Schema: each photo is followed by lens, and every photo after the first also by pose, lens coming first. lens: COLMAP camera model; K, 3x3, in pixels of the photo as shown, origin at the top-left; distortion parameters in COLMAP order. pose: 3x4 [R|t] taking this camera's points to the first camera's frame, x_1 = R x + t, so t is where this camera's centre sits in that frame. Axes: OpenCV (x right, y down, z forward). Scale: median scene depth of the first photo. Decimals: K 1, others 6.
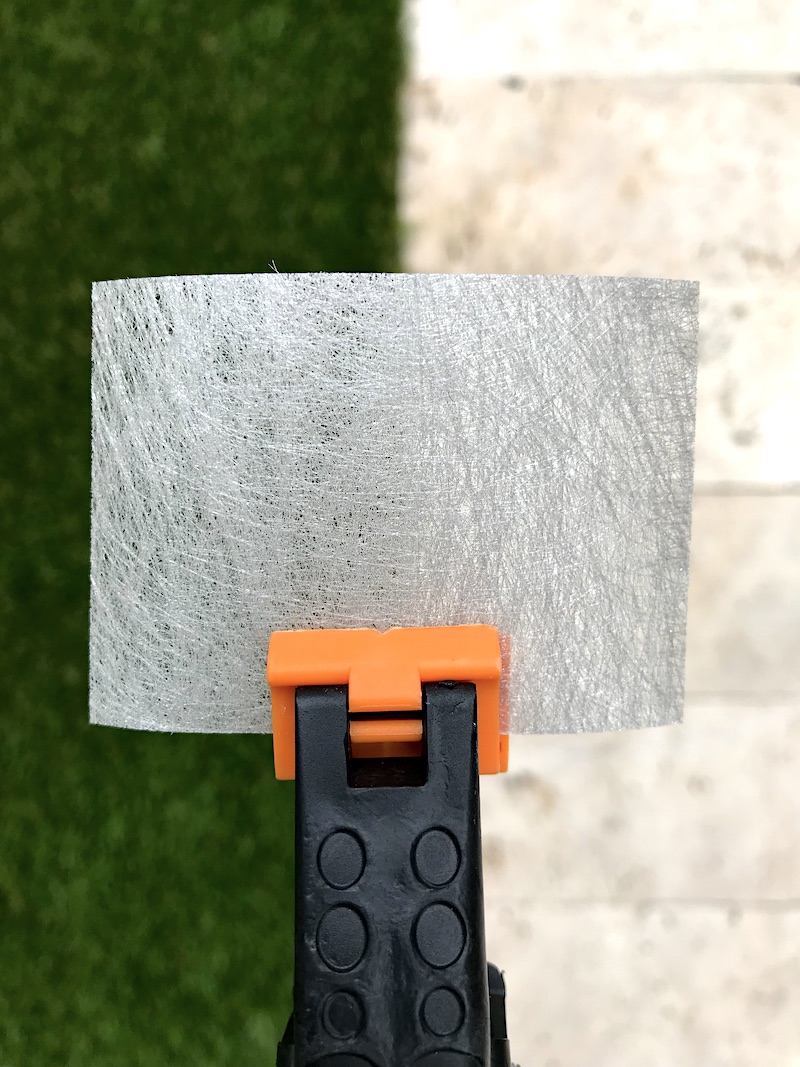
lens RADIAL K [[980.7, 0, 400.0], [0, 980.7, 533.5], [0, 0, 1]] dist [-0.009136, -0.005252]
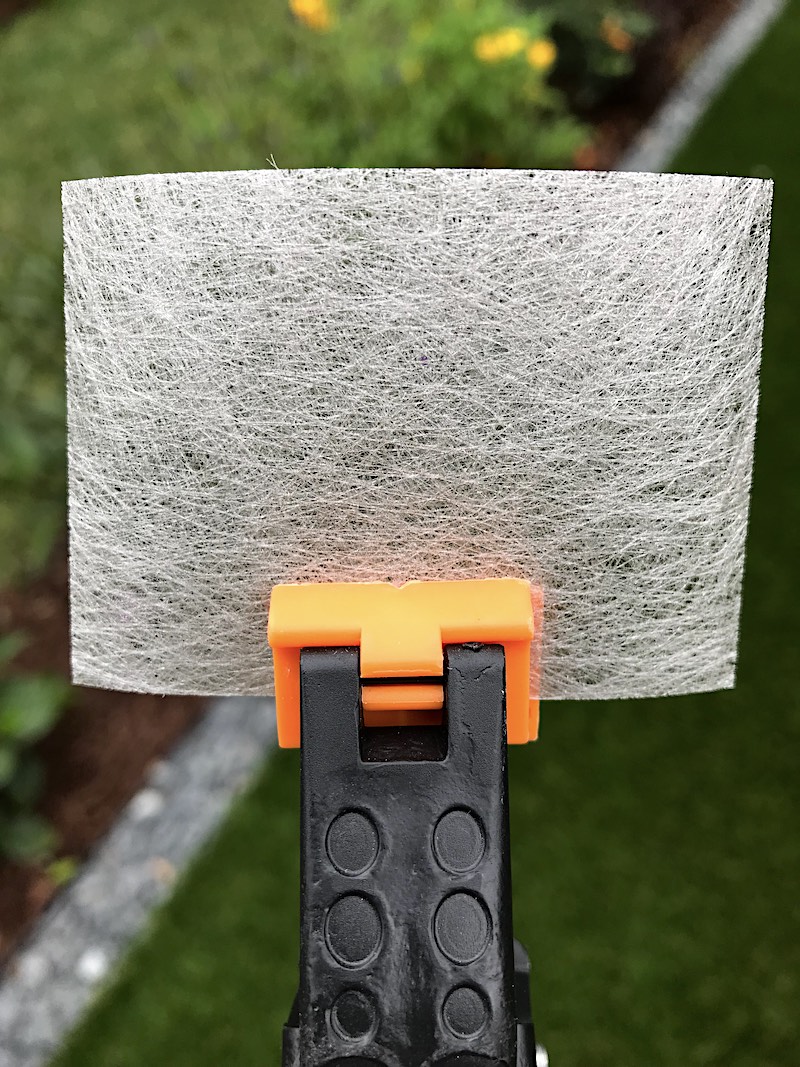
lens RADIAL K [[878.4, 0, 458.3], [0, 878.4, 532.6], [0, 0, 1]] dist [-0.006964, -0.000983]
pose [[0.998280, 0.004020, 0.058484, -0.010822], [-0.007815, 0.997866, 0.064820, -0.000824], [-0.058099, -0.065165, 0.996182, 0.210028]]
